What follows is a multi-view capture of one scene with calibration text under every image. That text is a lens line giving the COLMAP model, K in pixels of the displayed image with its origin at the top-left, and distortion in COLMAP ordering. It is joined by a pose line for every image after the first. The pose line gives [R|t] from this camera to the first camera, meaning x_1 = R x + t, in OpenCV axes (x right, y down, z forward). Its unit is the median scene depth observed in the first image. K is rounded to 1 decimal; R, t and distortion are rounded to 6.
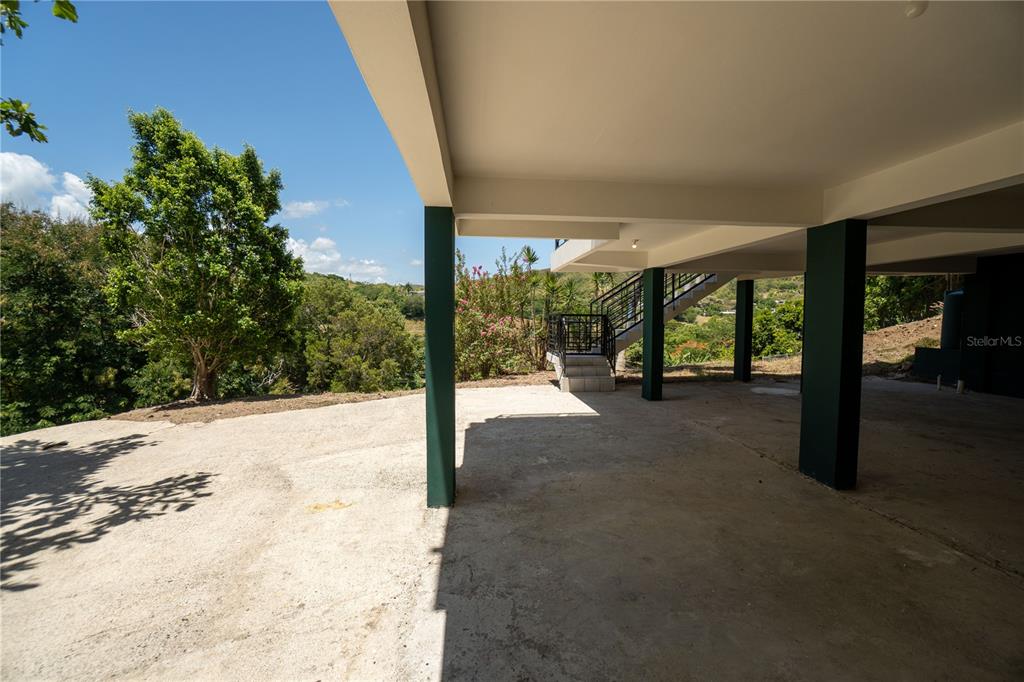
lens RADIAL K [[452.1, 0, 512.0], [0, 452.1, 341.0], [0, 0, 1]] dist [-0.067116, 0.025223]
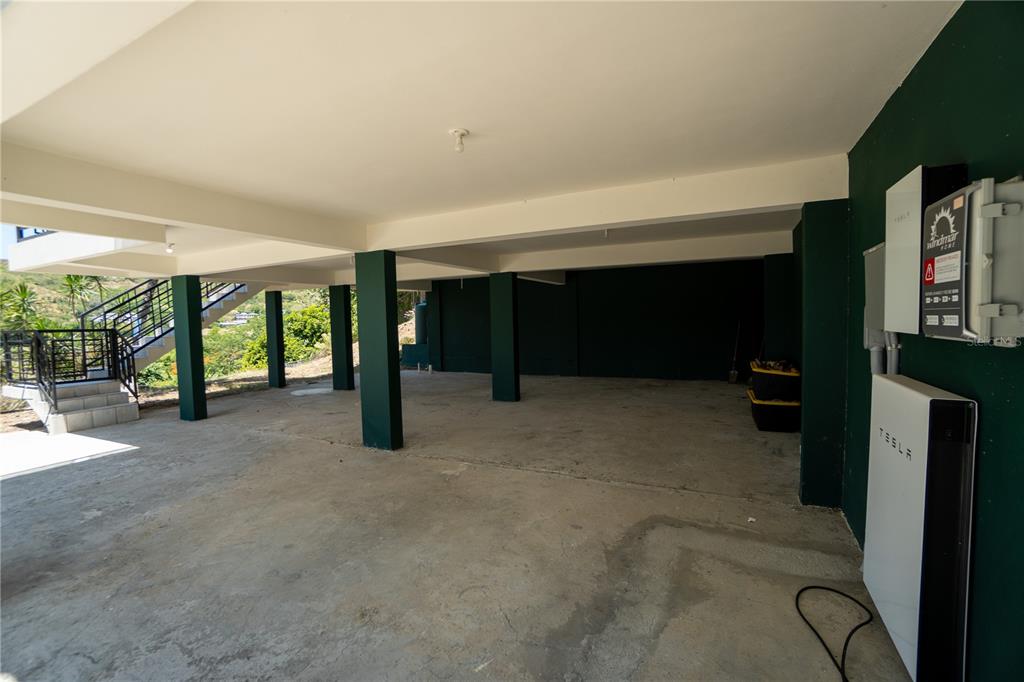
lens RADIAL K [[452.1, 0, 512.0], [0, 452.1, 341.0], [0, 0, 1]] dist [-0.067116, 0.025223]
pose [[0.517020, -0.056952, 0.854076, -0.138783], [0.076409, 0.996872, 0.020219, 0.003315], [-0.852556, 0.054805, 0.519755, -0.027449]]
